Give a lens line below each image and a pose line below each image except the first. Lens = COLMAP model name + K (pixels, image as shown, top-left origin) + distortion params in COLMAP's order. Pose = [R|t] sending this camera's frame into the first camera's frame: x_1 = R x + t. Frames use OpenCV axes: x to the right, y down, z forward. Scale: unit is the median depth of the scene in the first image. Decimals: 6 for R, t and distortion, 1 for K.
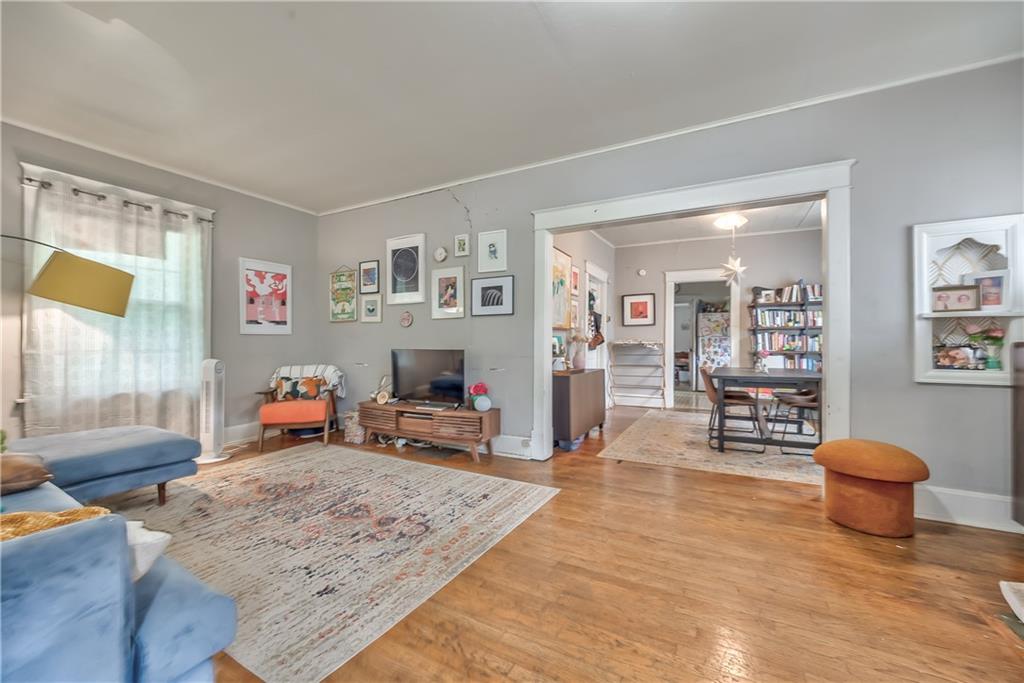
lens RADIAL K [[392.2, 0, 512.0], [0, 392.2, 341.5], [0, 0, 1]] dist [-0.002499, -0.000198]
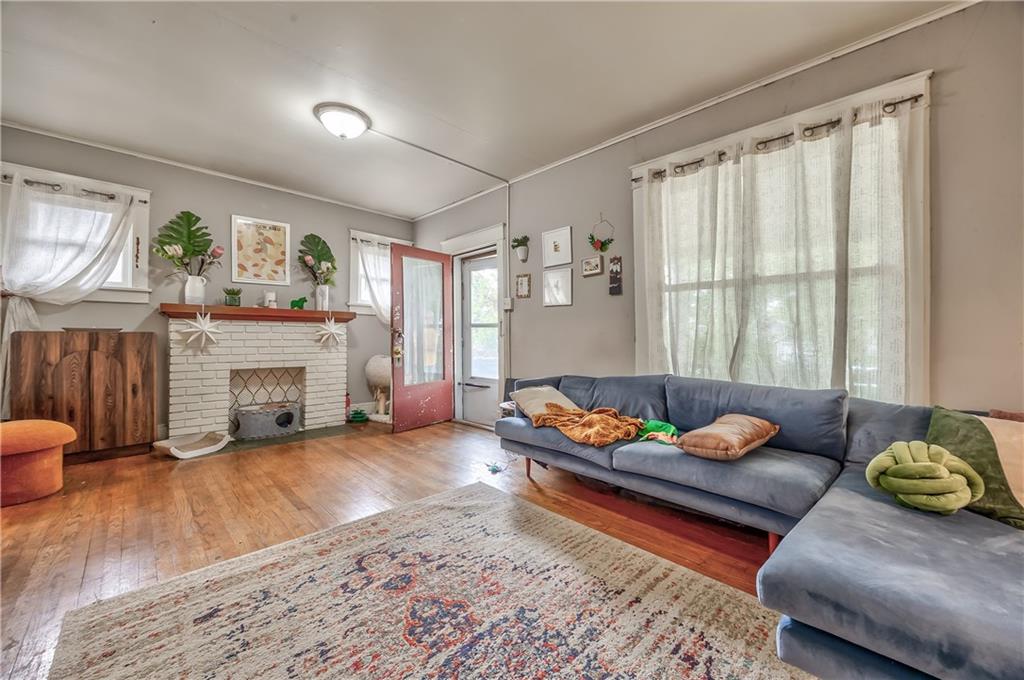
lens RADIAL K [[393.9, 0, 513.5], [0, 393.9, 332.9], [0, 0, 1]] dist [-0.002324, -0.000208]
pose [[-0.955932, -0.004189, 0.293558, -0.580993], [-0.008506, 0.999874, -0.013432, 0.008032], [-0.293464, -0.015337, -0.955847, 1.297627]]
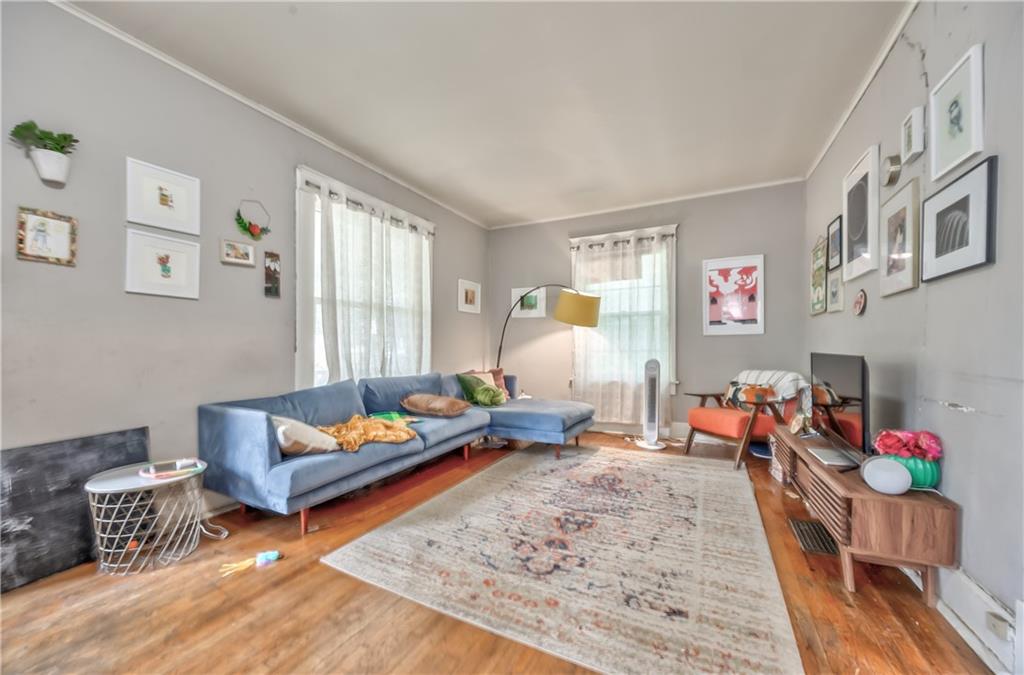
lens RADIAL K [[393.5, 0, 521.4], [0, 393.5, 348.5], [0, 0, 1]] dist [-0.000050, -0.000002]
pose [[0.054314, 0.005748, -0.998507, 0.450622], [0.009355, 0.999937, 0.006265, 0.005783], [0.998480, -0.009681, 0.054257, 0.694721]]
